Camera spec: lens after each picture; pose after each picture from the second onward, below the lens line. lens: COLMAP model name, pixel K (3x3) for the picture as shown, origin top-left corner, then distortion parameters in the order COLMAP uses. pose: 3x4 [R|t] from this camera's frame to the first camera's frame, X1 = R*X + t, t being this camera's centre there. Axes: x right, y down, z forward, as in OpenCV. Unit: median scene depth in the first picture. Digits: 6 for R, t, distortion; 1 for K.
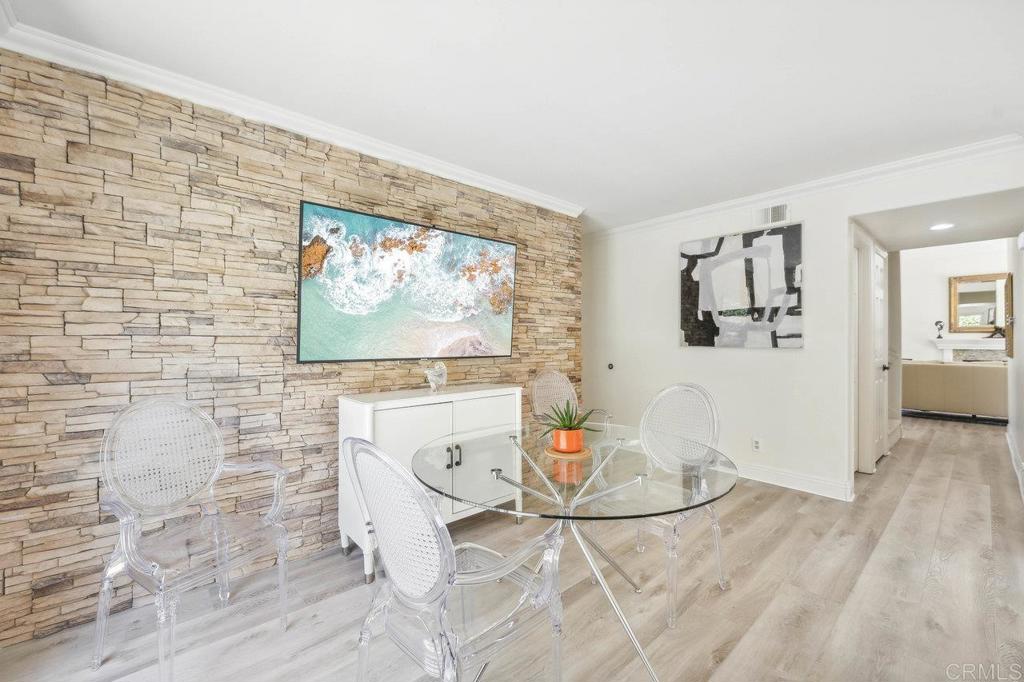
lens RADIAL K [[411.0, 0, 512.0], [0, 411.0, 341.0], [0, 0, 1]] dist [-0.013920, -0.000420]
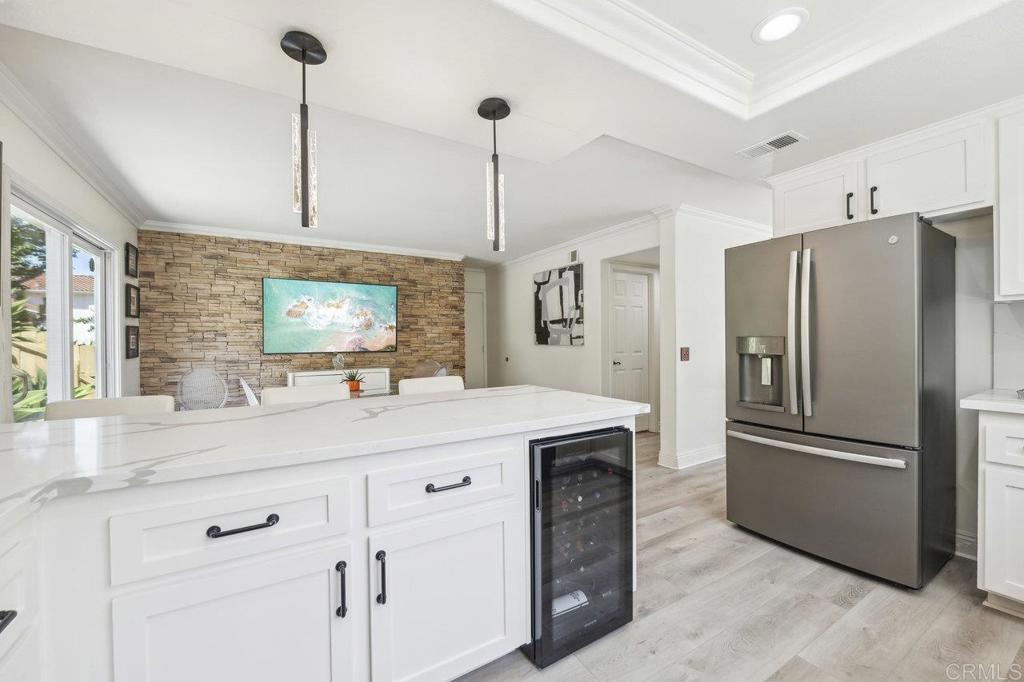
lens RADIAL K [[411.0, 0, 512.0], [0, 411.0, 341.0], [0, 0, 1]] dist [-0.013920, -0.000420]
pose [[0.986200, -0.009972, -0.165257, 0.697606], [0.009979, 0.999950, -0.000789, 0.000143], [0.165256, -0.000871, 0.986250, -0.553399]]
